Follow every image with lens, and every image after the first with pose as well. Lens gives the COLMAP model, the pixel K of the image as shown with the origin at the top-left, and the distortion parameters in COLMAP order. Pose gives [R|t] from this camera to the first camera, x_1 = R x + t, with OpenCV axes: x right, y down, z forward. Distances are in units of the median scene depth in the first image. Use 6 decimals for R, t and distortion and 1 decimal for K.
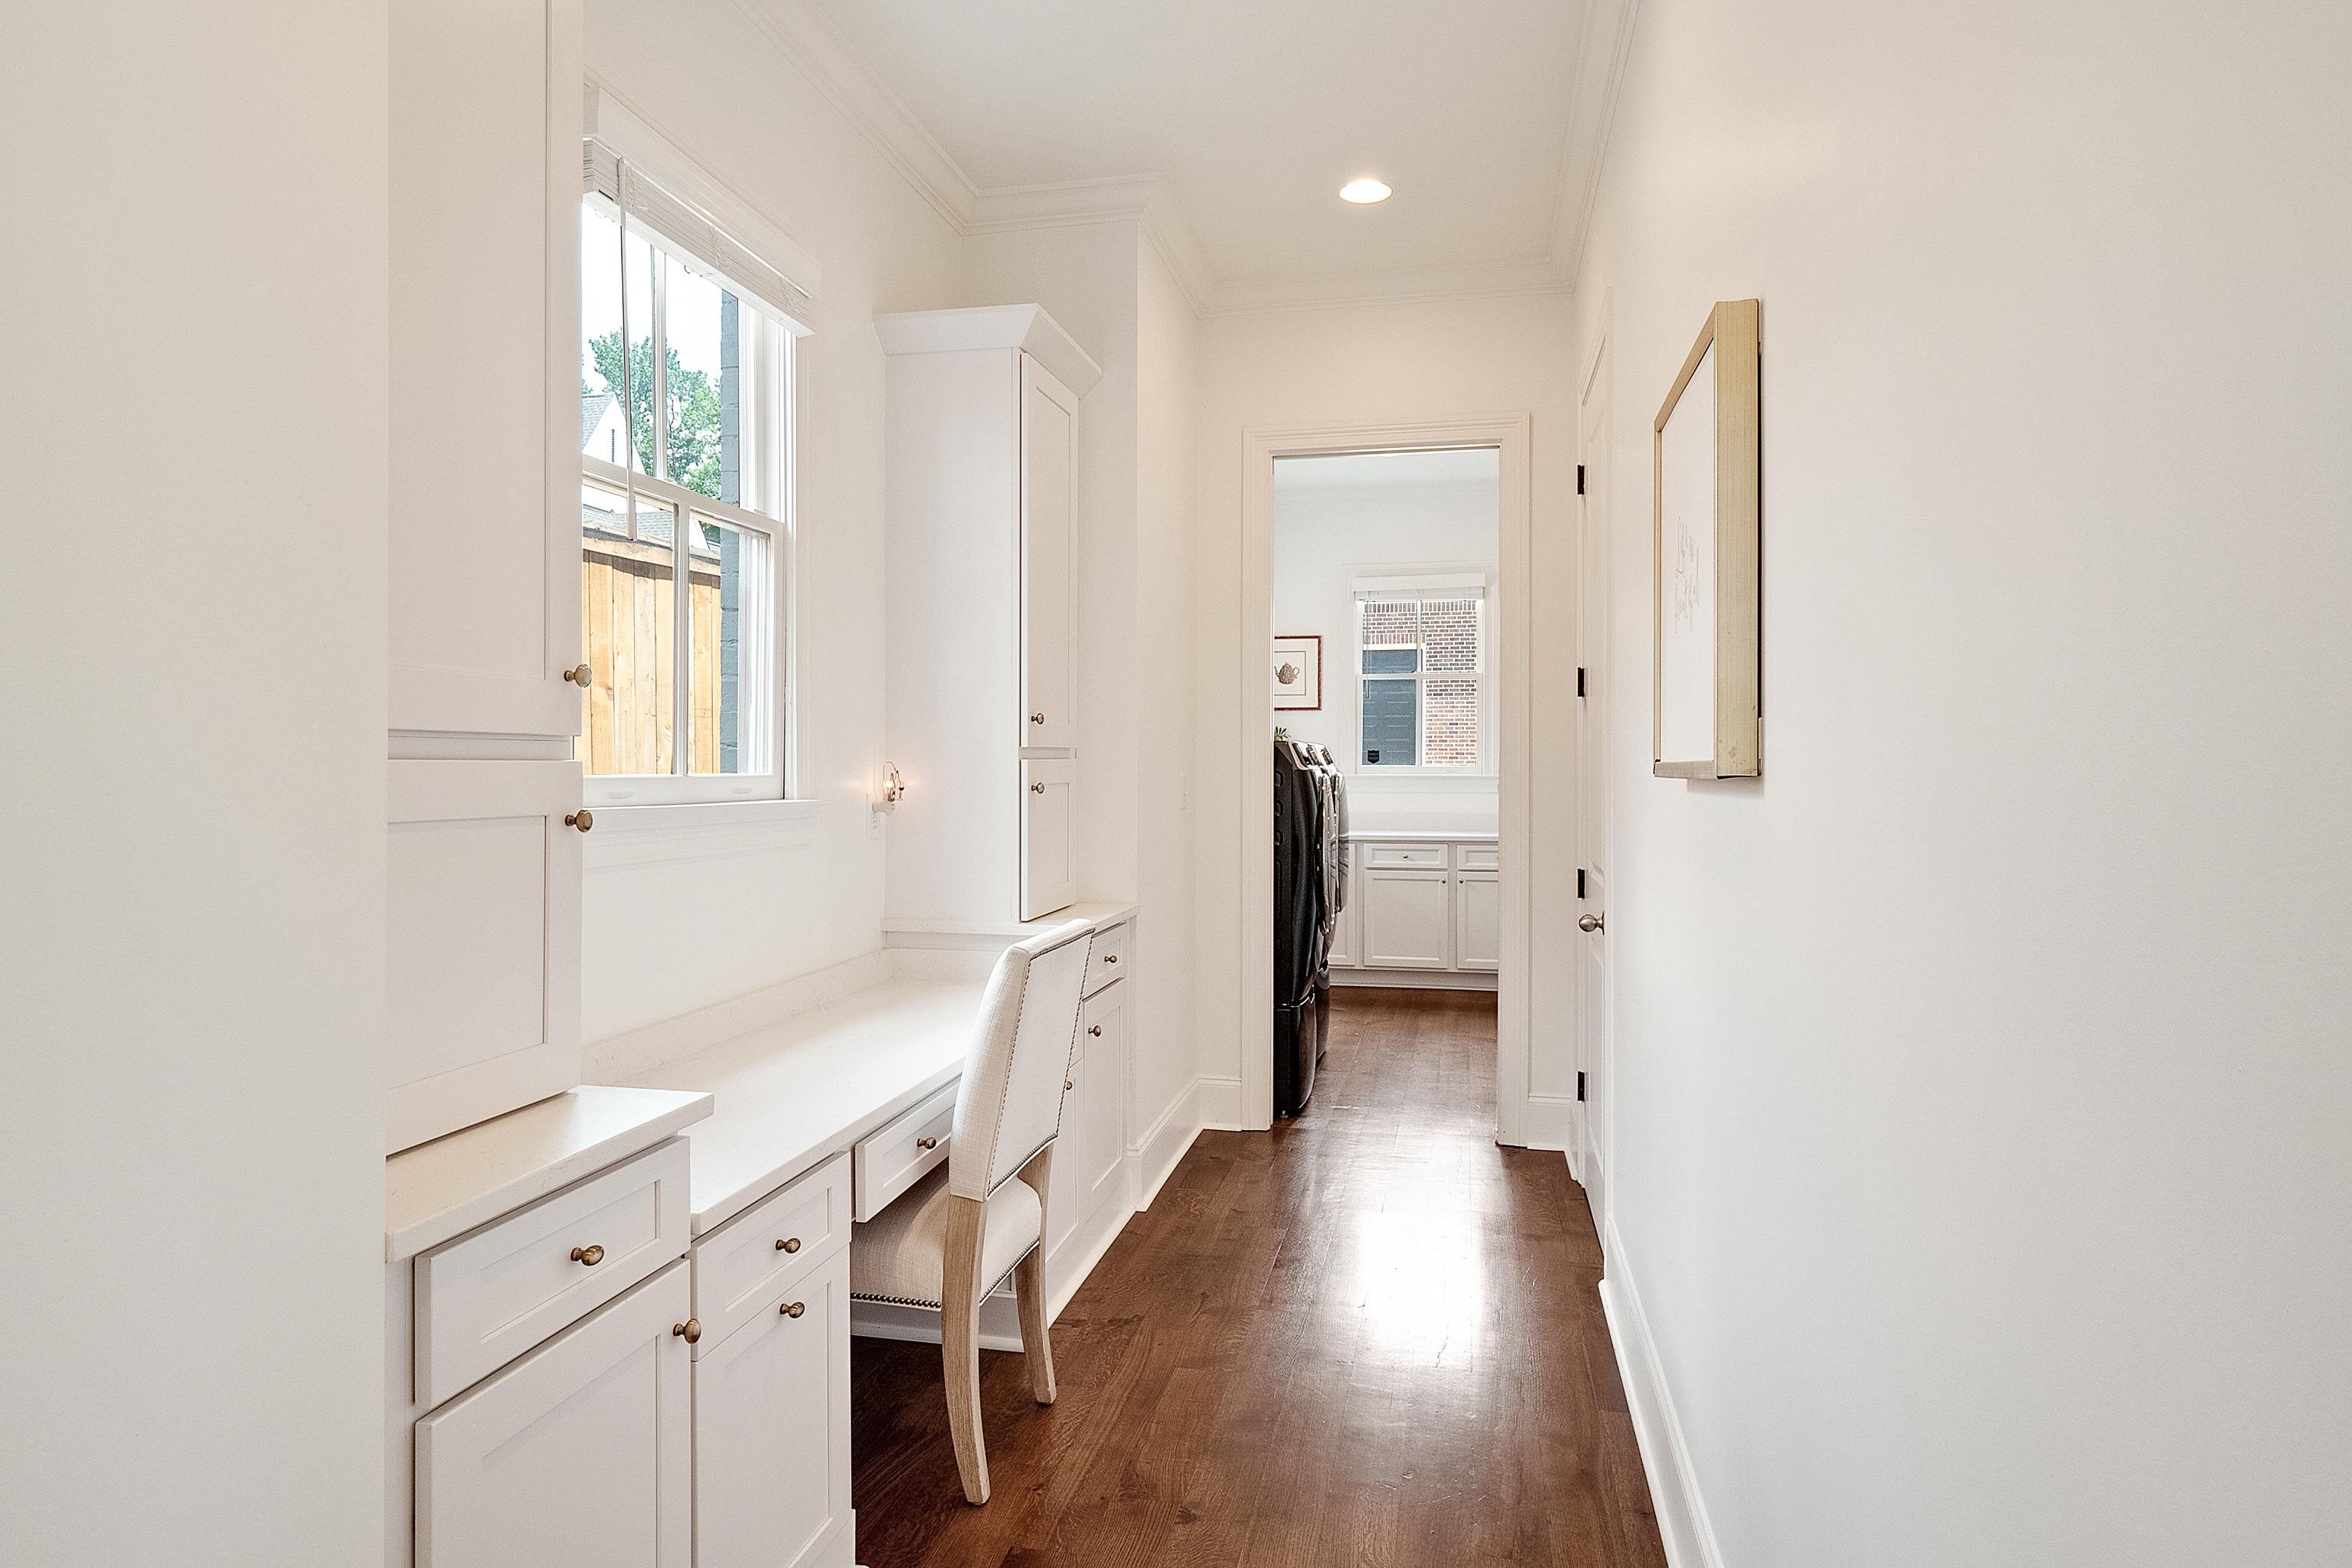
lens RADIAL K [[1113.5, 0, 1186.9], [0, 1113.5, 775.2], [0, 0, 1]] dist [-0.016597, 0.000693]
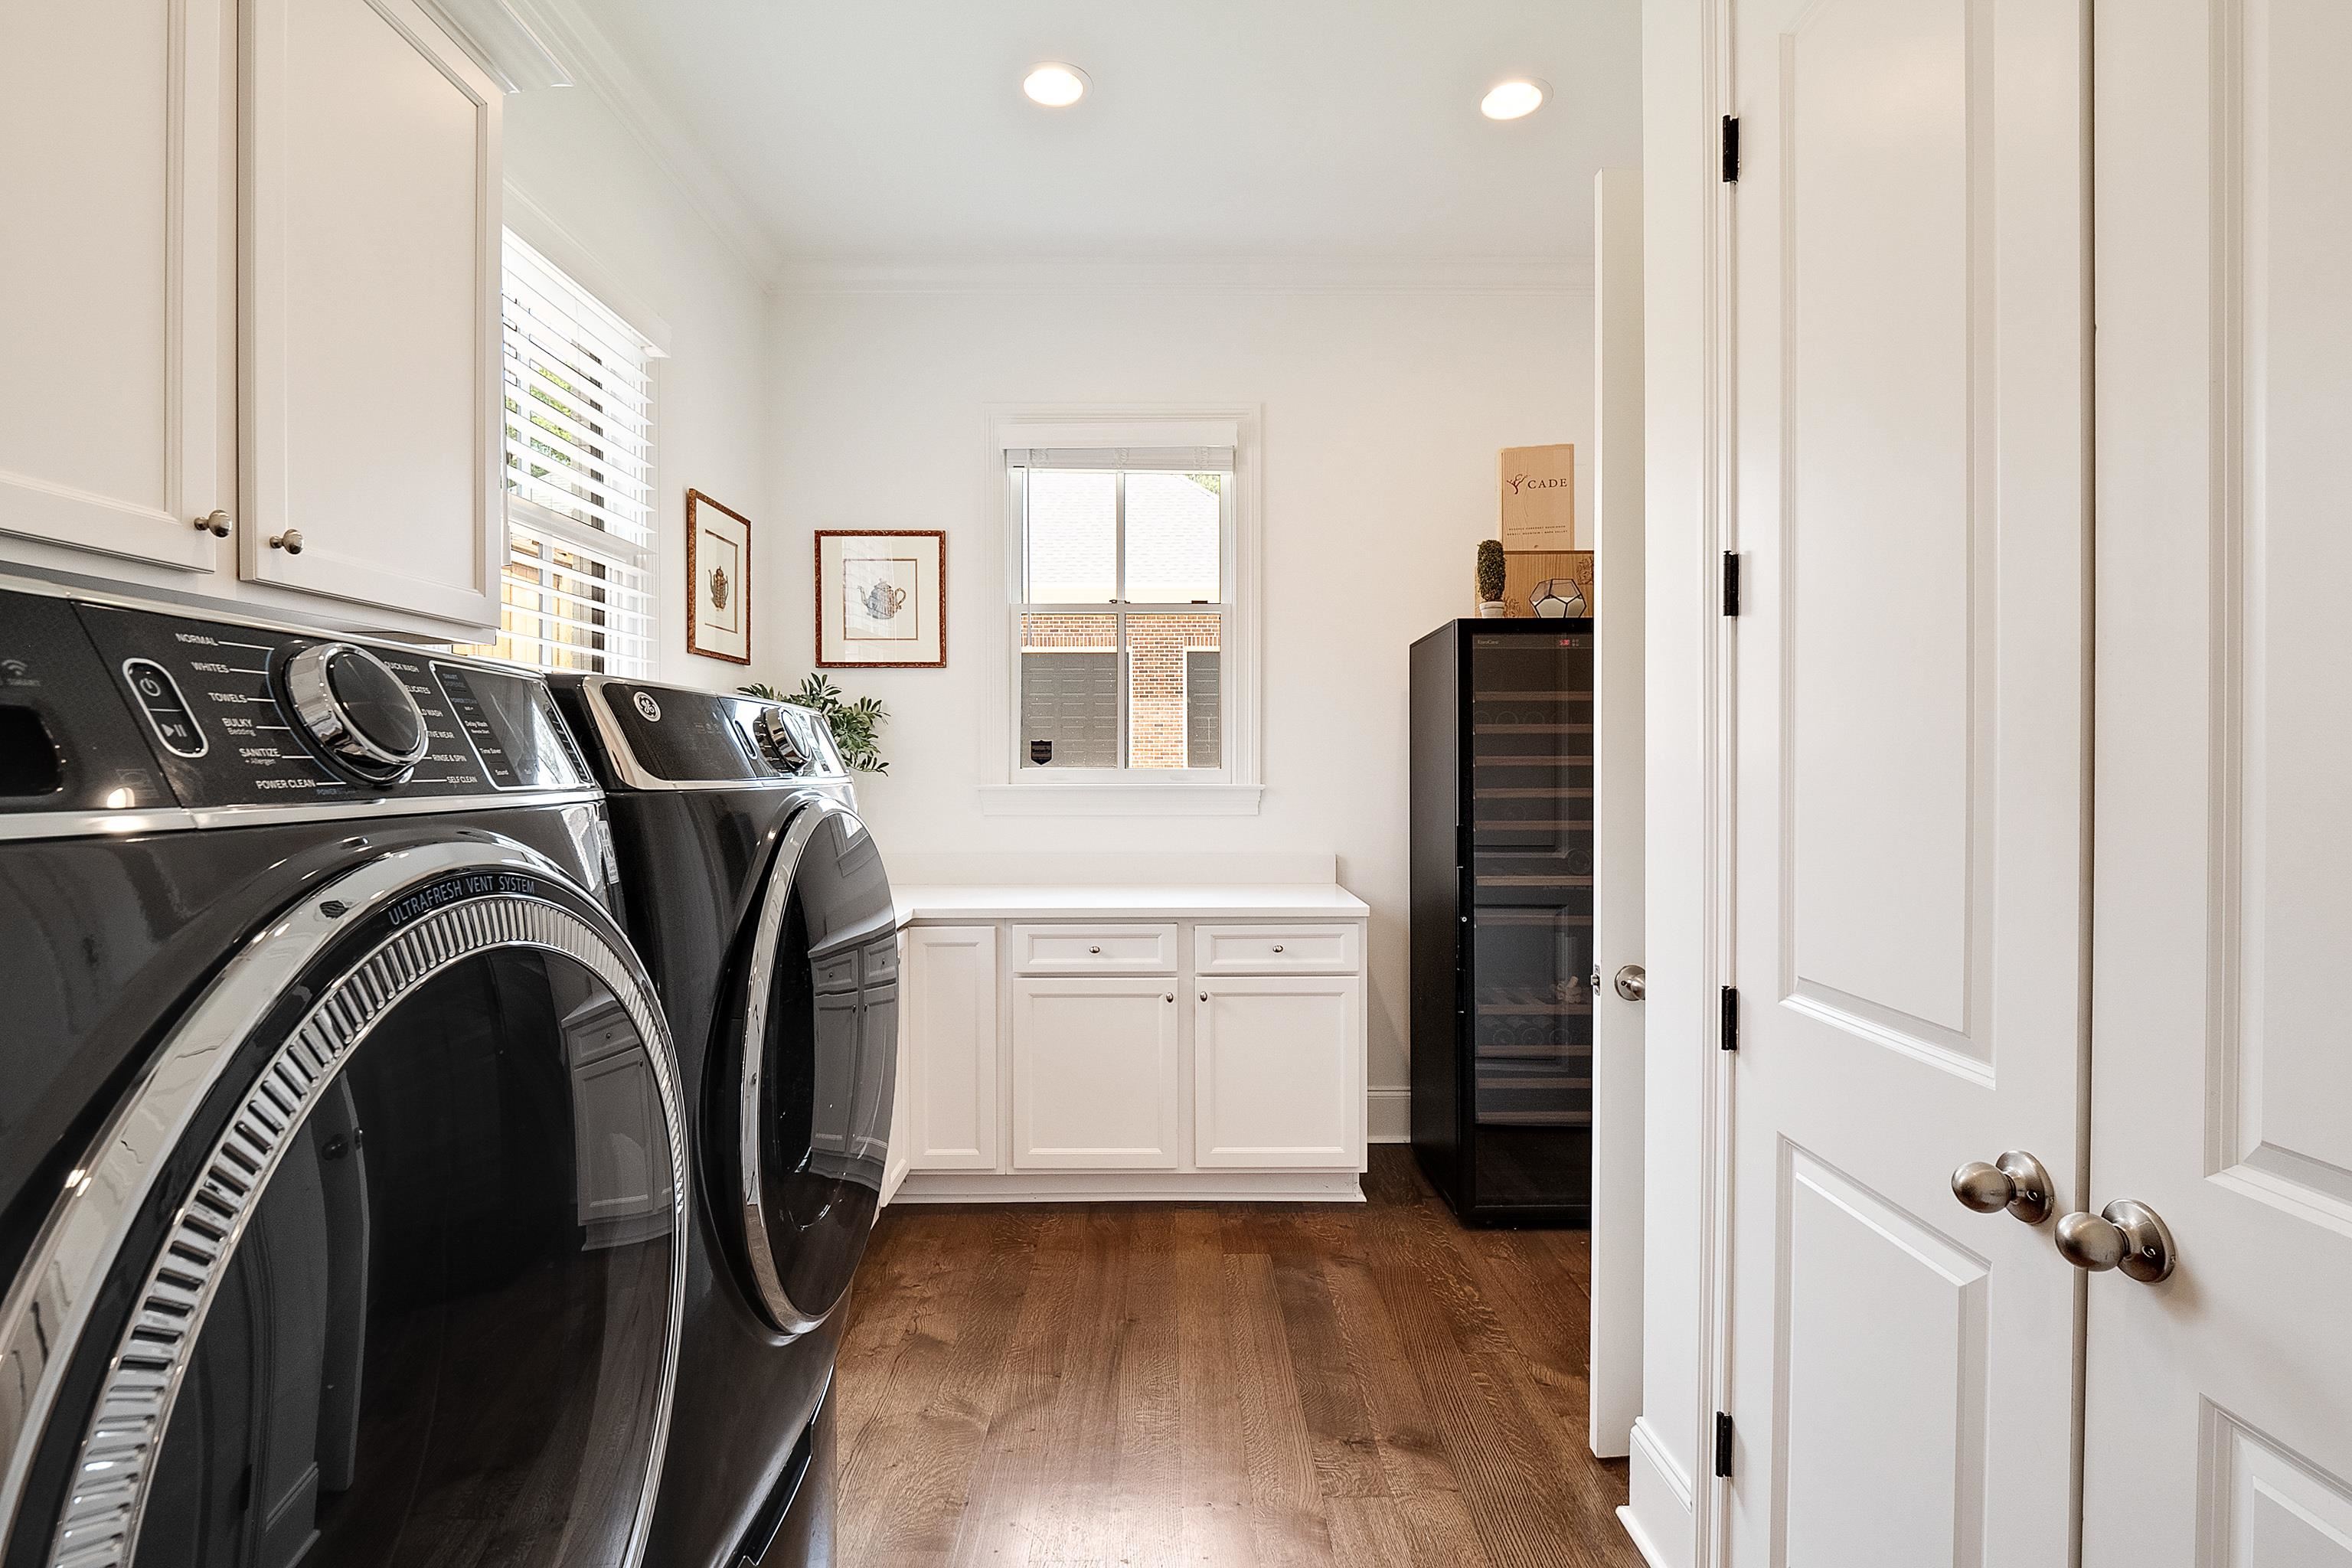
lens RADIAL K [[1113.5, 0, 1176.4], [0, 1113.5, 781.6], [0, 0, 1]] dist [-0.016597, 0.000693]
pose [[0.968672, -0.004553, 0.248303, 0.107089], [0.003220, 0.999978, 0.005775, -0.005248], [-0.248323, -0.004794, 0.968665, 0.501261]]
